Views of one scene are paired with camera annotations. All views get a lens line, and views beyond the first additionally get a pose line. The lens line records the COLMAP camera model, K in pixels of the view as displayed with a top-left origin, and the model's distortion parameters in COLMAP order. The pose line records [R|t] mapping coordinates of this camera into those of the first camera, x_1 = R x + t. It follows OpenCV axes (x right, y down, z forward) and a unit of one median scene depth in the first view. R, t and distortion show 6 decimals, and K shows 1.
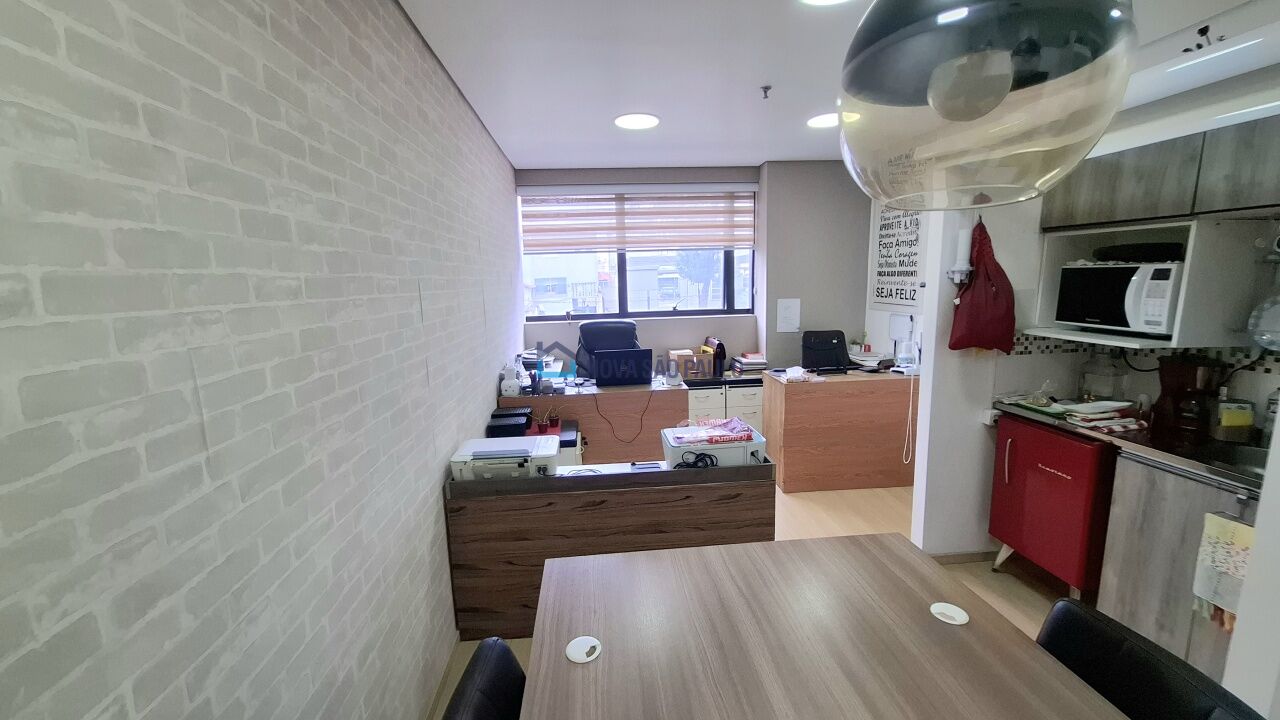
lens RADIAL K [[503.3, 0, 638.8], [0, 503.3, 363.4], [0, 0, 1]] dist [-0.010857, 0.002819]
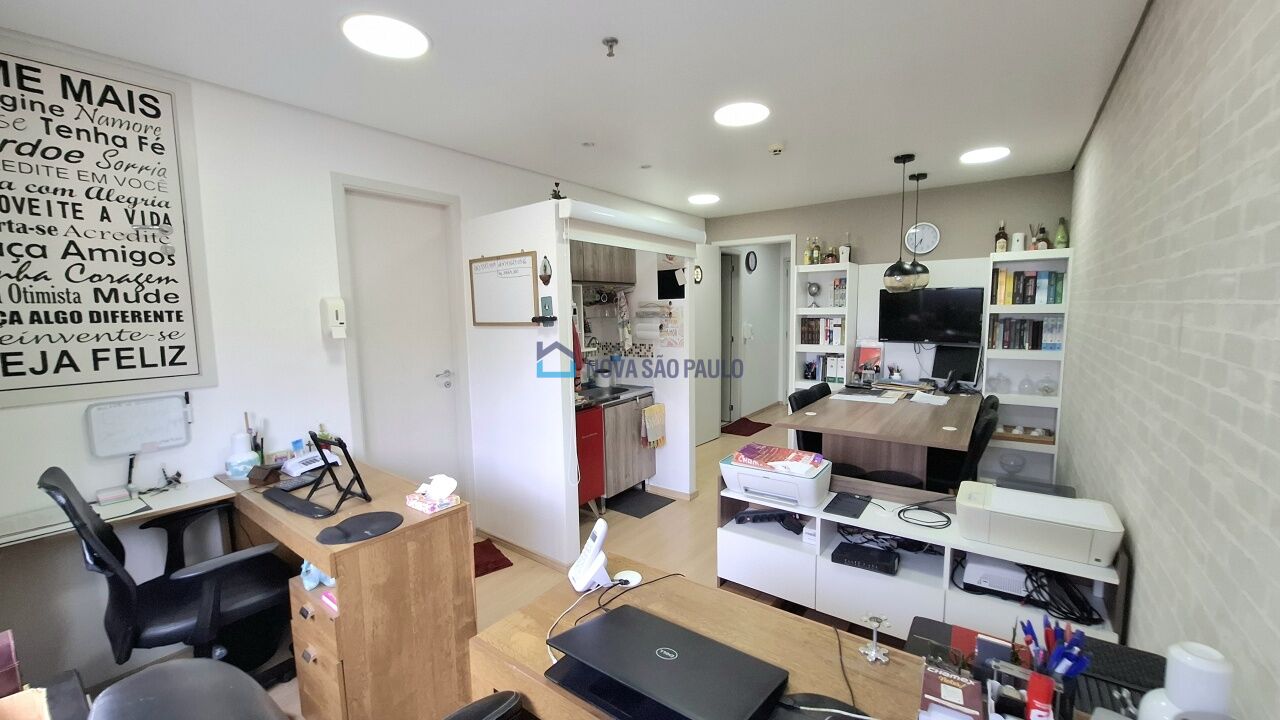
lens RADIAL K [[503.3, 0, 640.3], [0, 503.3, 360.9], [0, 0, 1]] dist [-0.010857, 0.002819]
pose [[-0.744731, -0.028235, 0.666767, -0.319980], [0.149077, 0.966820, 0.207449, -0.305319], [-0.650501, 0.253894, -0.715812, 1.932093]]
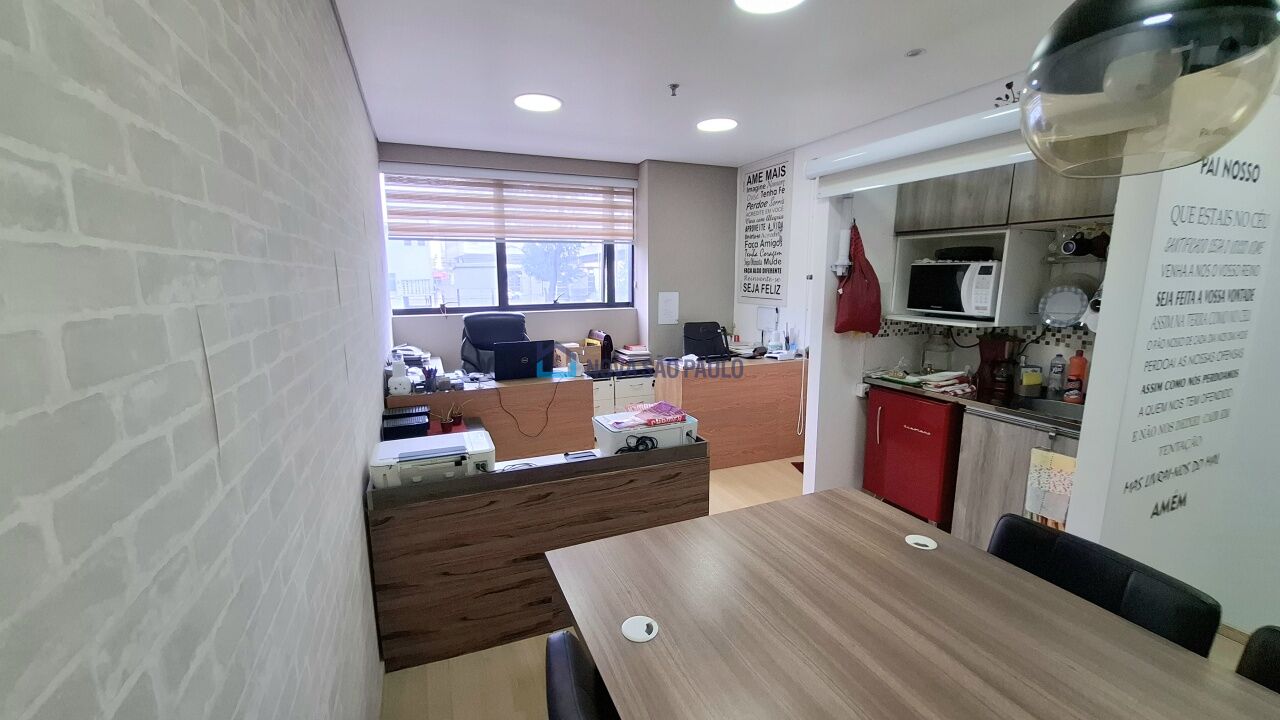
lens RADIAL K [[503.3, 0, 638.1], [0, 503.3, 363.1], [0, 0, 1]] dist [-0.010857, 0.002819]
pose [[0.951362, -0.029434, 0.306667, -0.188613], [0.029506, 0.999555, 0.004401, 0.026178], [-0.306660, 0.004861, 0.951807, 0.037996]]
